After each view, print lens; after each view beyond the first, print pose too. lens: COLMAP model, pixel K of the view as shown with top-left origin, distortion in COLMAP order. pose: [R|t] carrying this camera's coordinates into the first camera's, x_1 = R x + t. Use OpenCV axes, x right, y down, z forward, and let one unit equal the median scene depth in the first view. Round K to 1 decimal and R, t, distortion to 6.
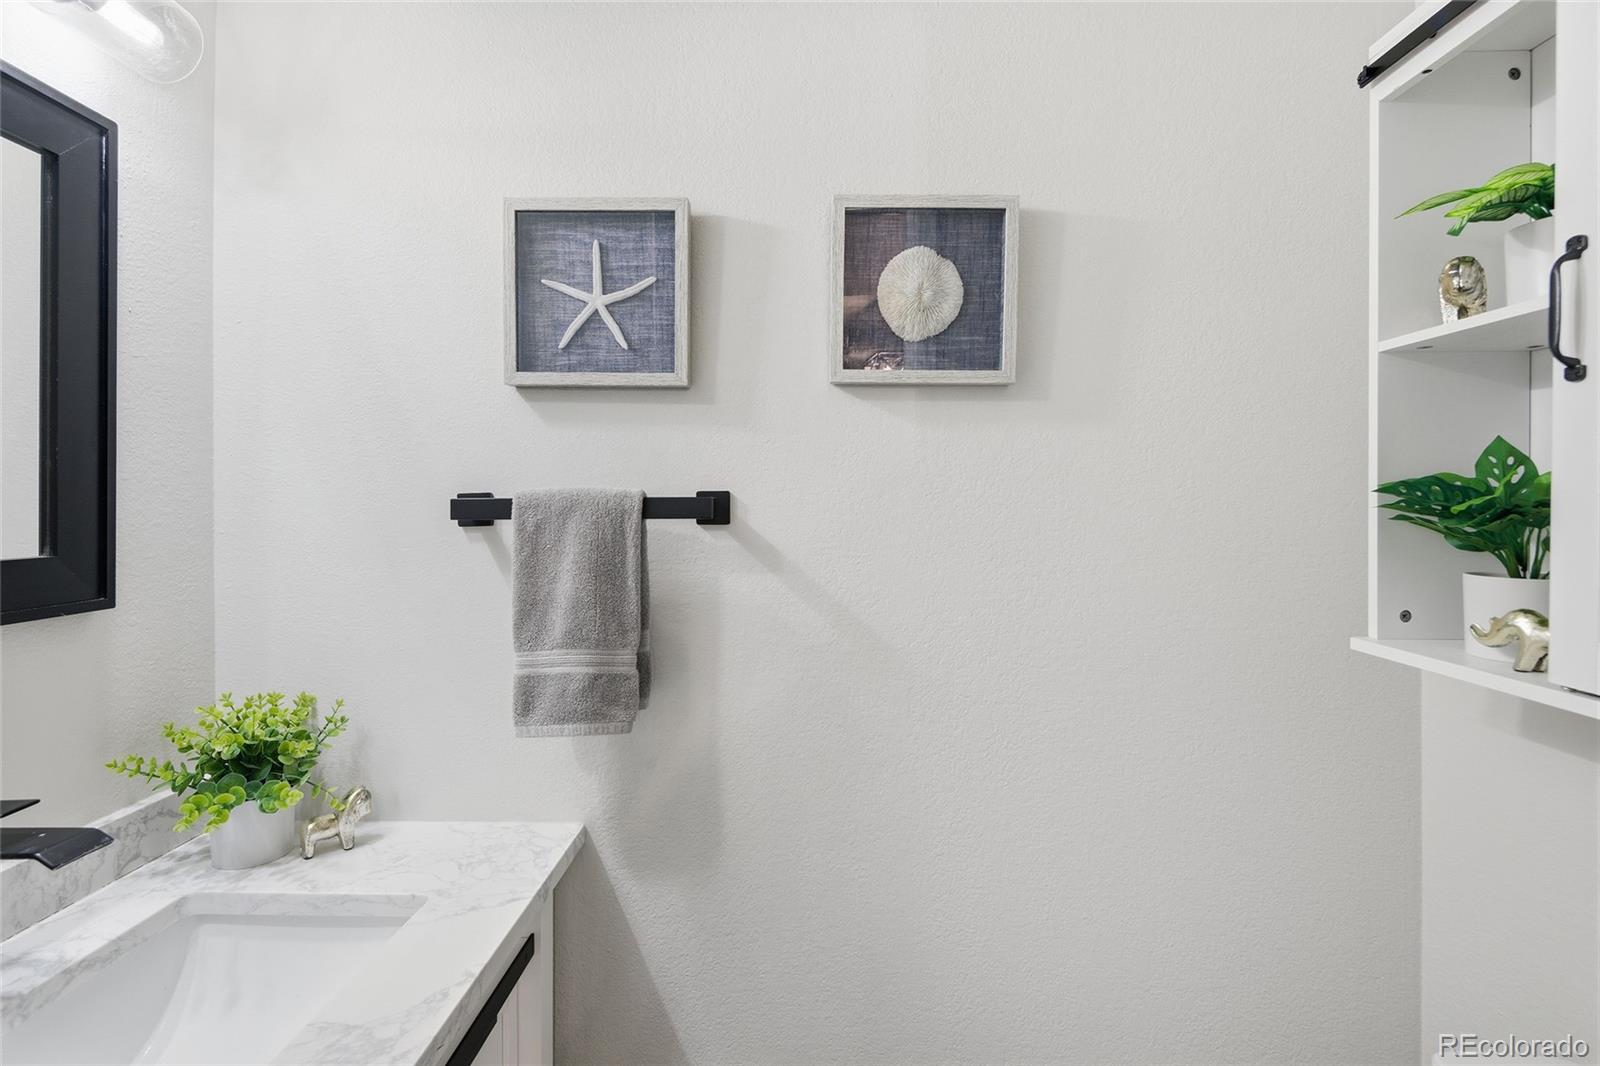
lens RADIAL K [[766.7, 0, 800.7], [0, 766.7, 515.3], [0, 0, 1]] dist [-0.024278, -0.000388]
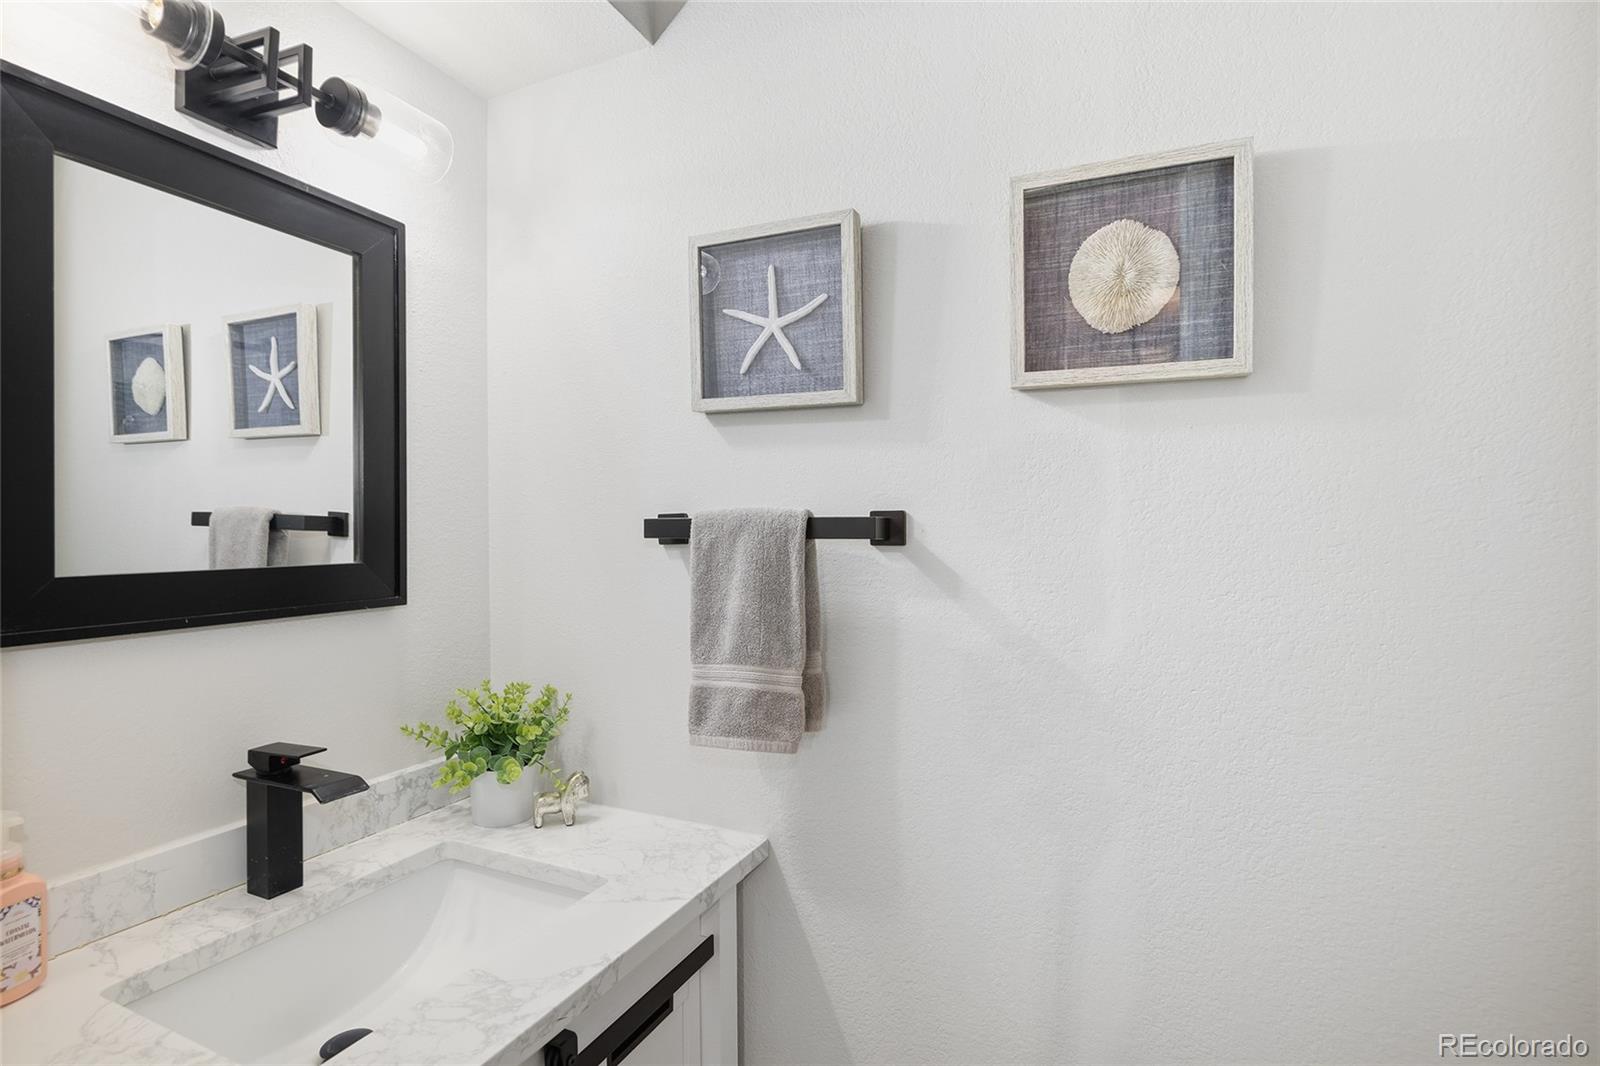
lens RADIAL K [[769.3, 0, 775.7], [0, 769.3, 529.1], [0, 0, 1]] dist [-0.020521, -0.000741]
pose [[0.906525, 0.004453, -0.422129, 0.172840], [-0.009033, 0.999920, -0.008851, 0.001241], [0.422056, 0.011837, 0.906492, 0.077972]]
